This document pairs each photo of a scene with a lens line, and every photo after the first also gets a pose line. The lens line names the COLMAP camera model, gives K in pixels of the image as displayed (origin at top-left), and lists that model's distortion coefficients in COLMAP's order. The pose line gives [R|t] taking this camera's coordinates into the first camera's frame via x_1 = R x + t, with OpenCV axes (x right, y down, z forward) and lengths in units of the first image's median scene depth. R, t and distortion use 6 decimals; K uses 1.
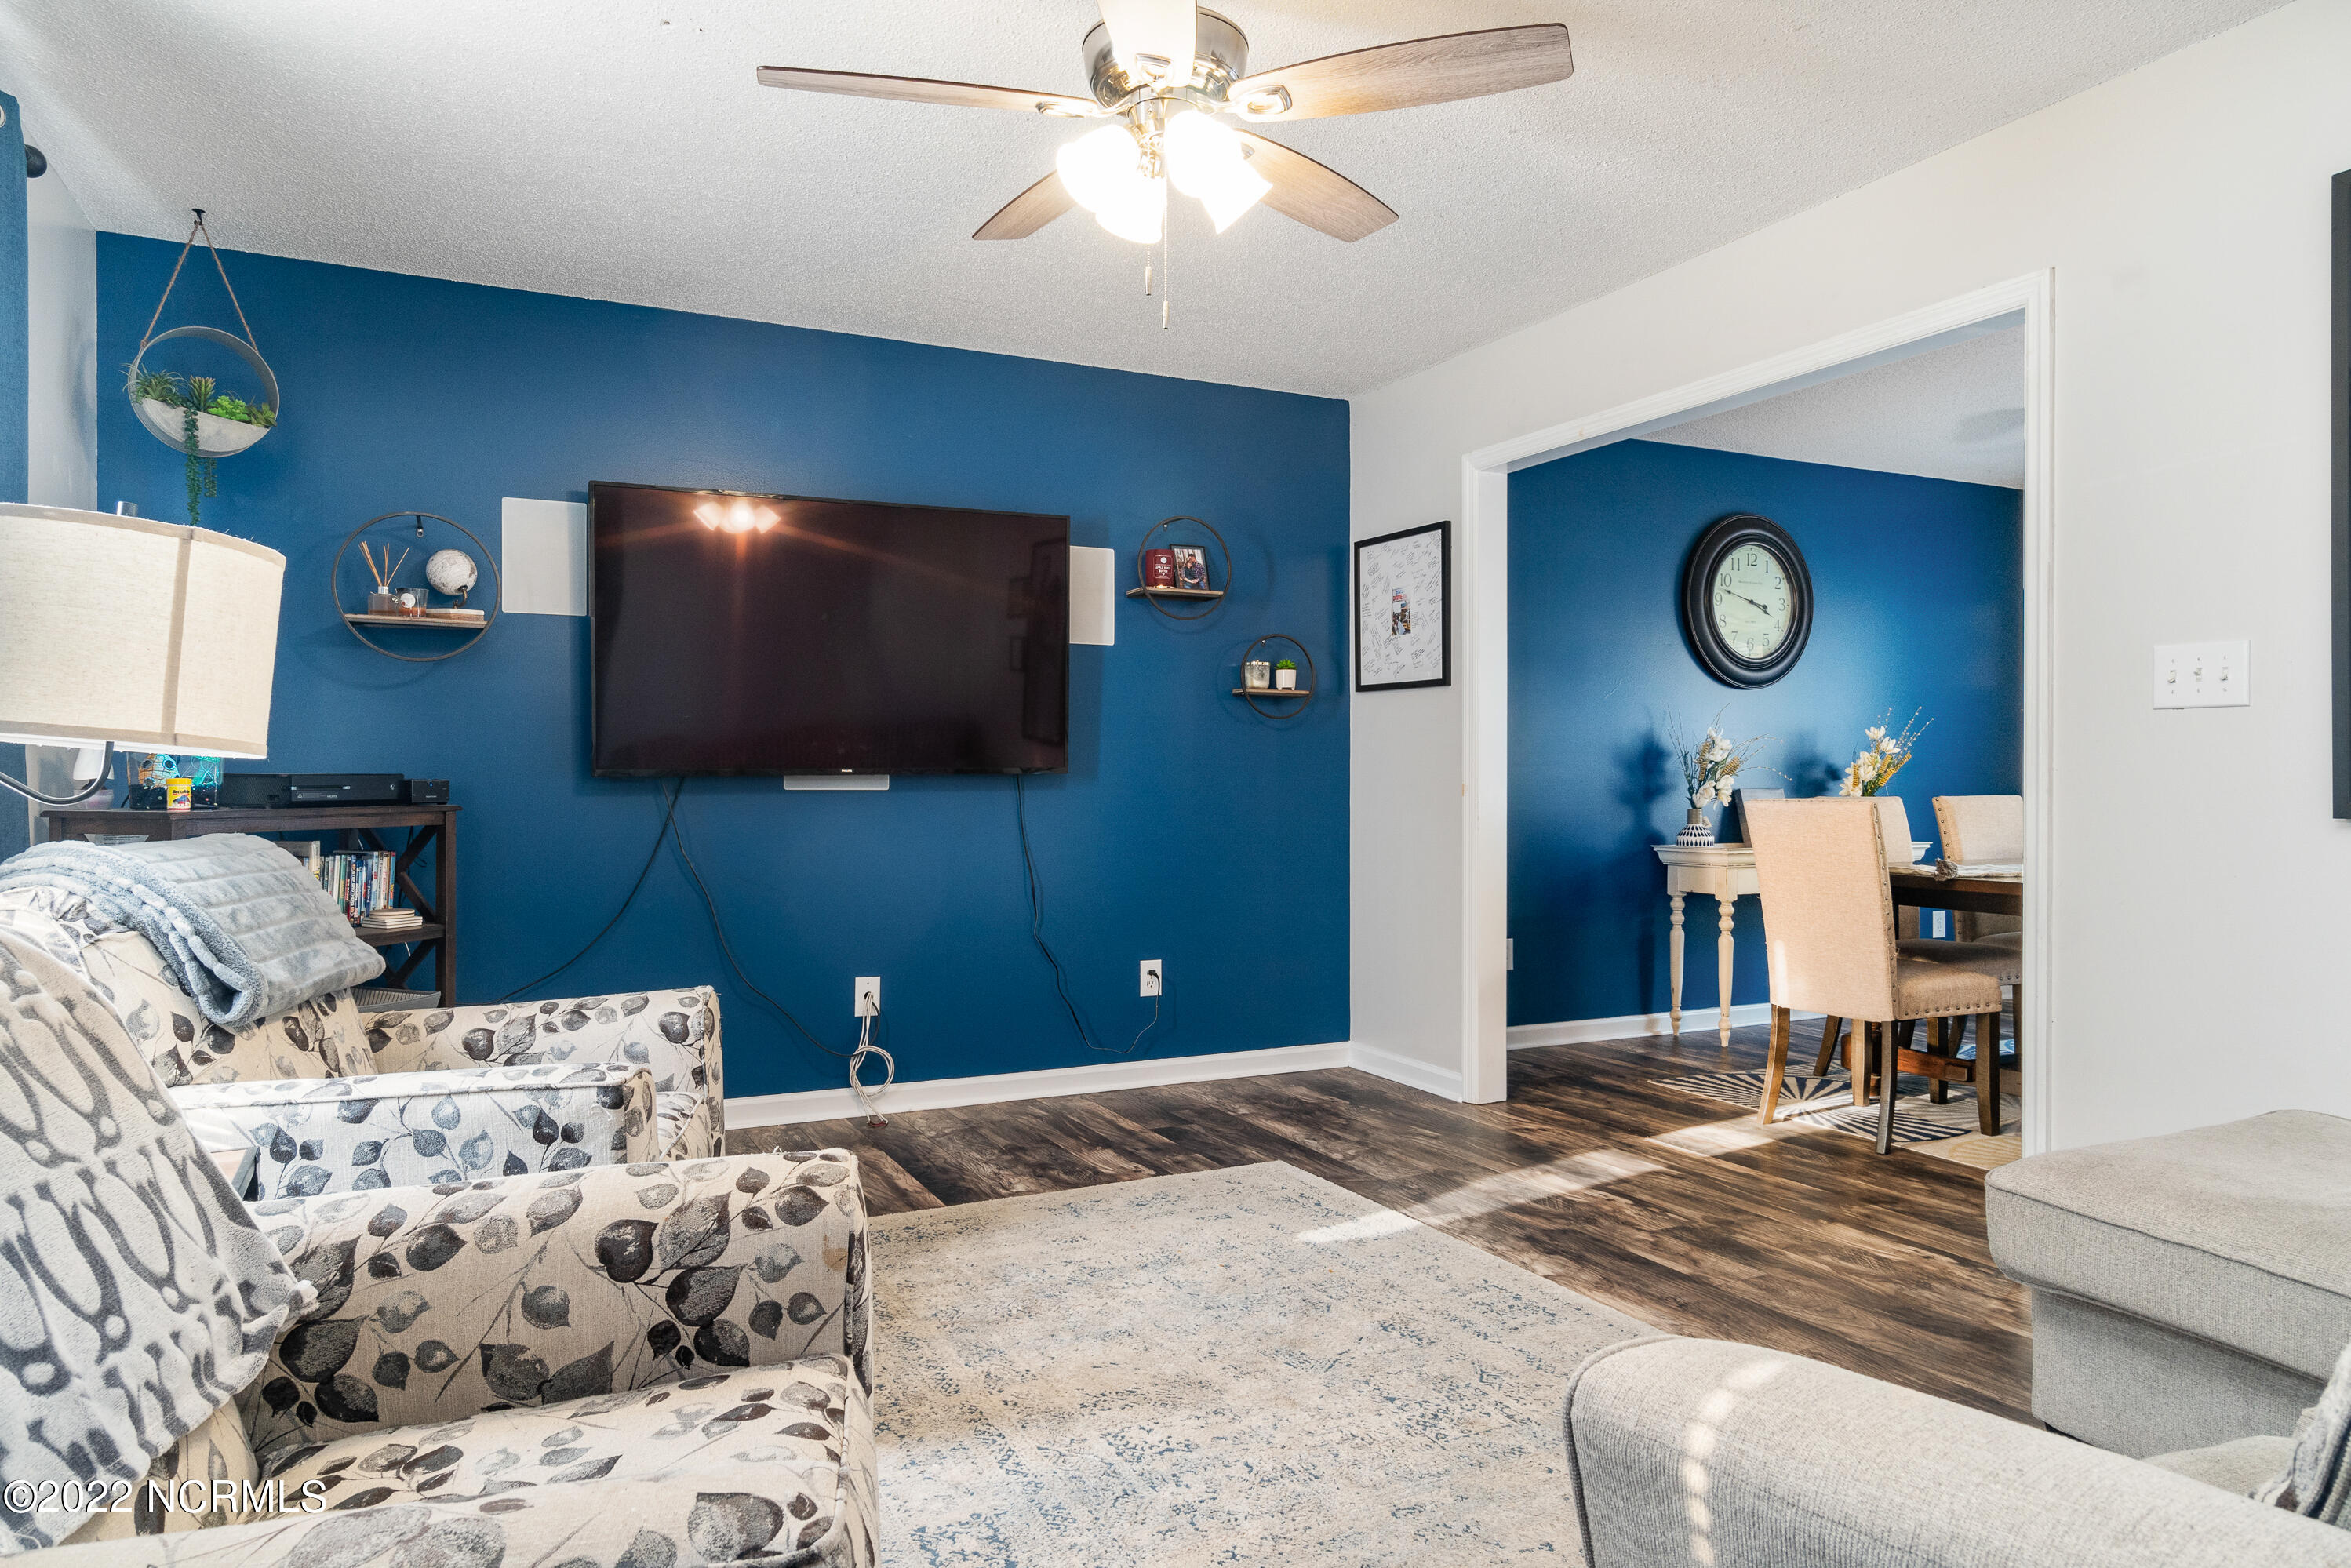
lens RADIAL K [[1448.7, 0, 1175.5], [0, 1448.7, 784.0], [0, 0, 1]] dist [-0.004352, -0.000933]
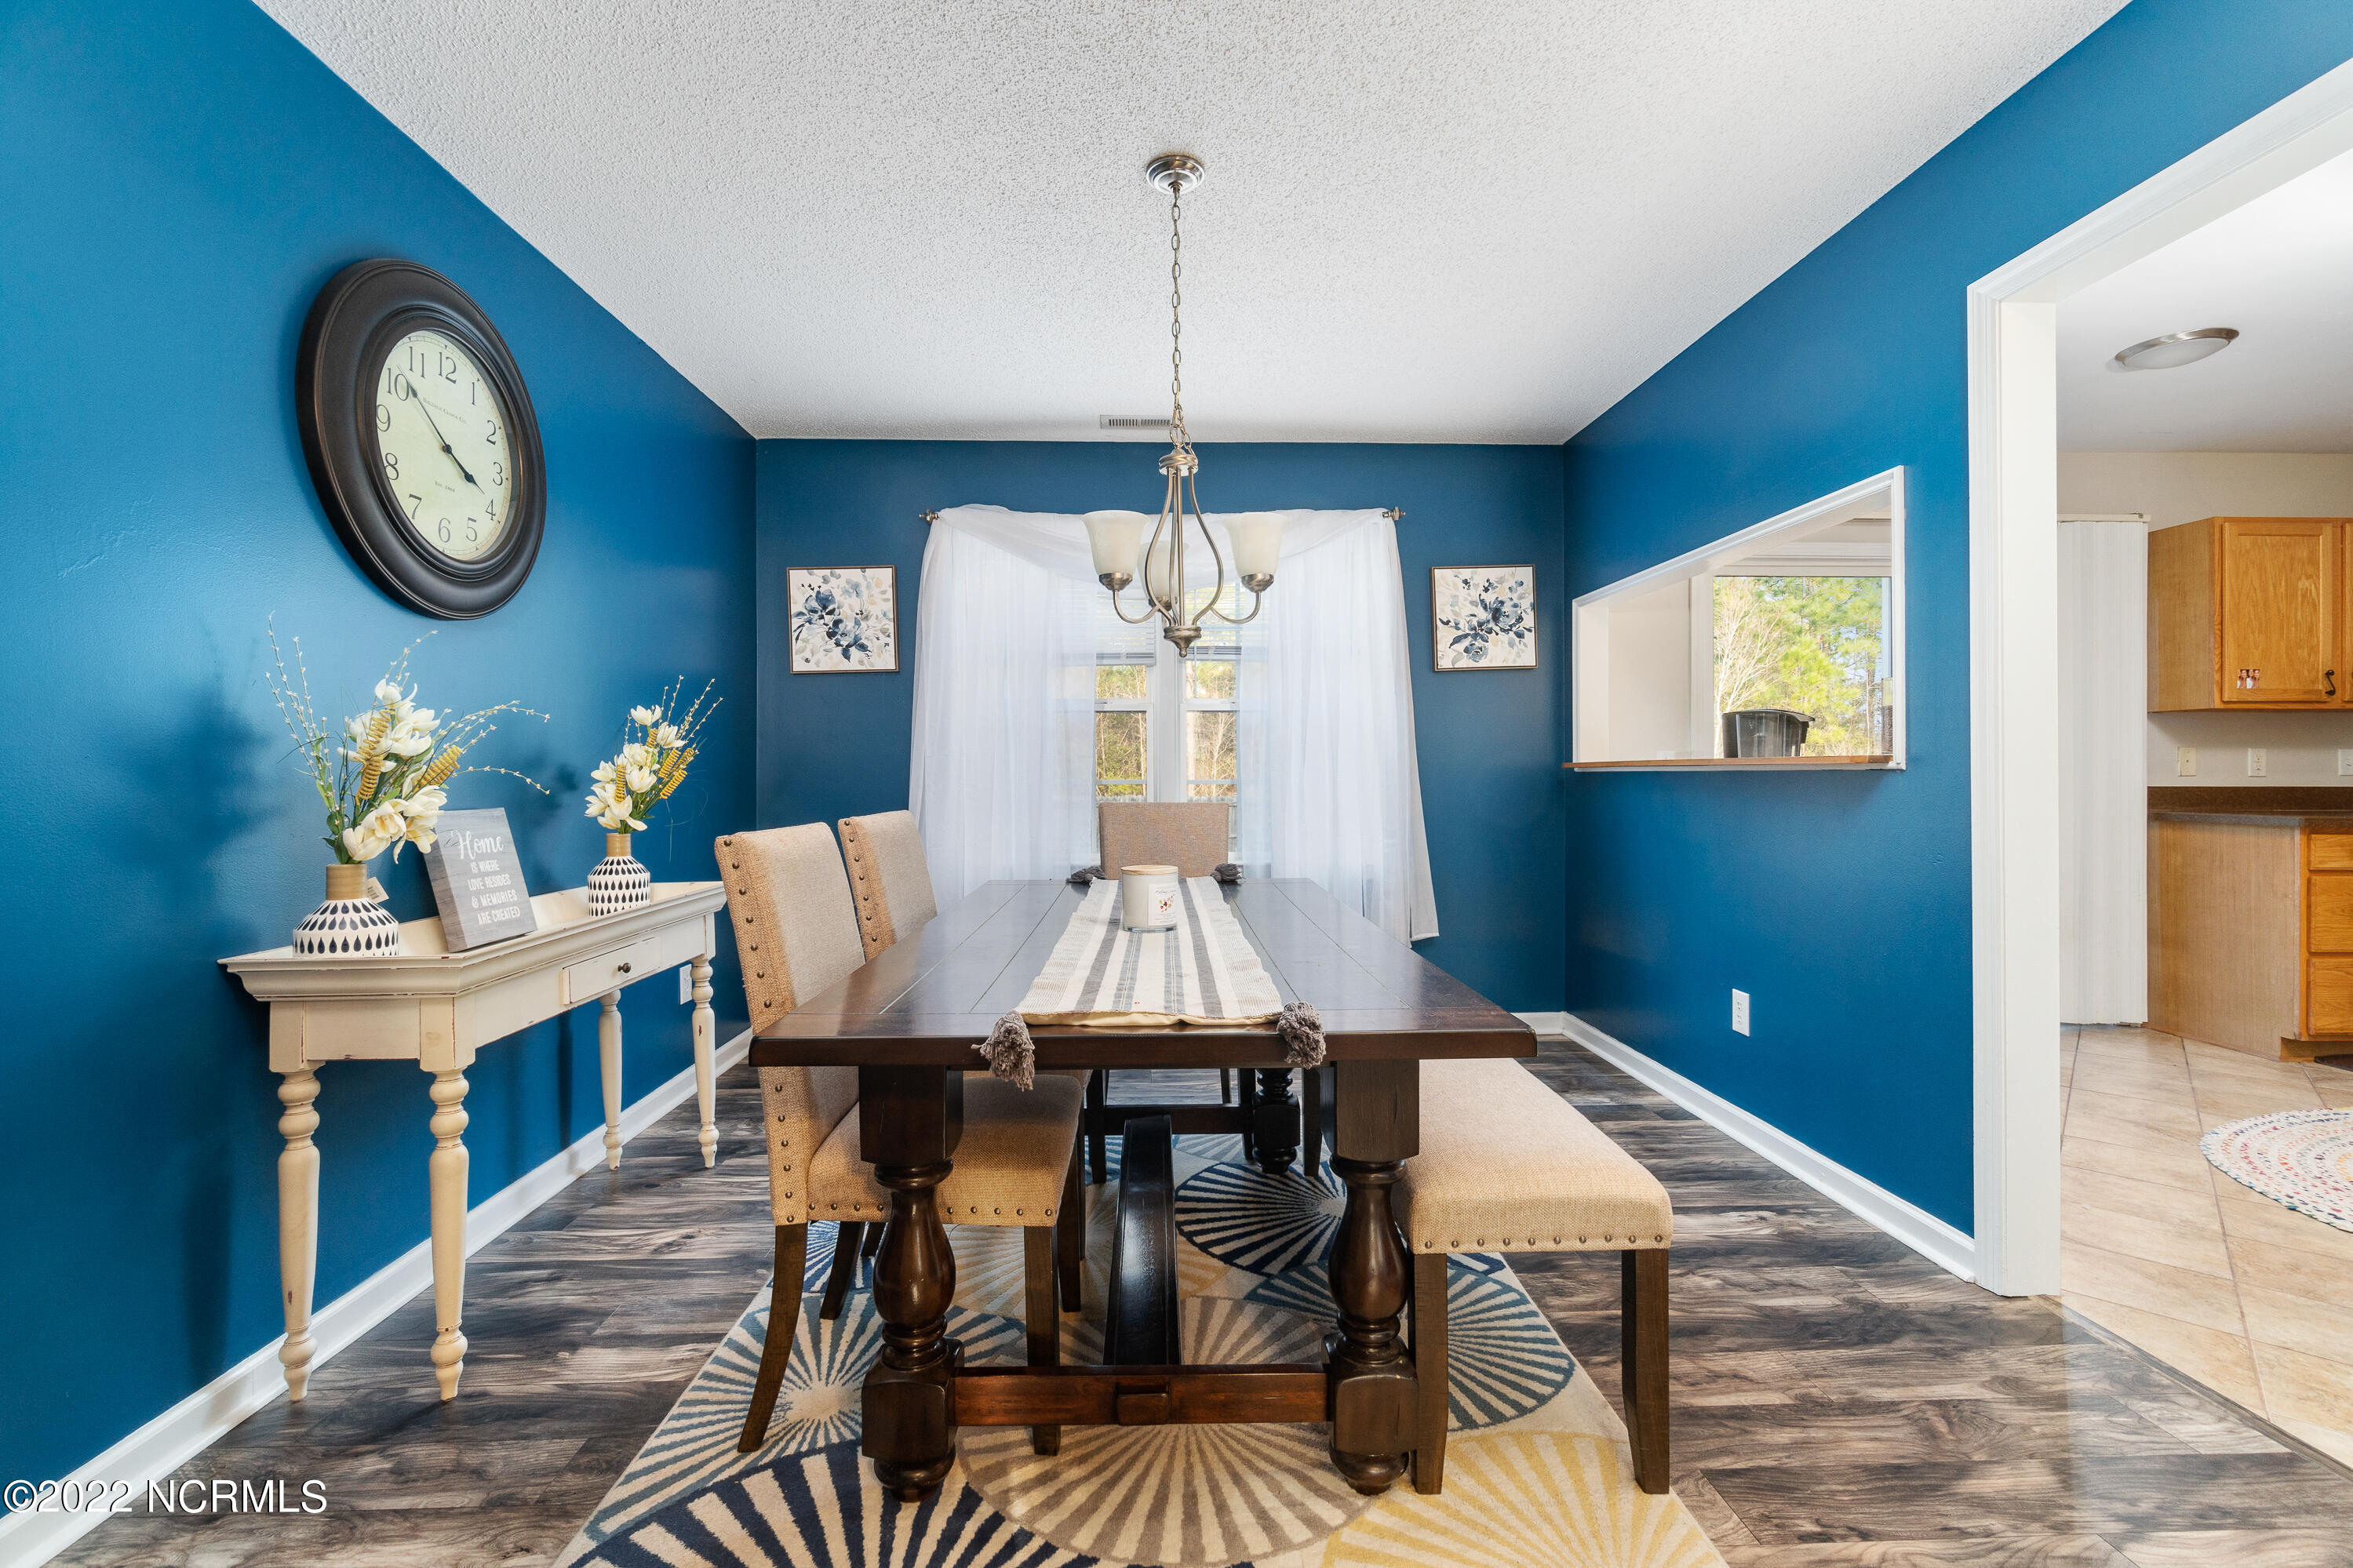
lens RADIAL K [[1021.2, 0, 1168.0], [0, 1021.2, 778.7], [0, 0, 1]] dist [0.000333, 0.000398]
pose [[0.421215, -0.008495, 0.906921, 0.179900], [0.007818, 0.999953, 0.005736, -0.008322], [-0.906927, 0.004674, 0.421262, 0.634241]]
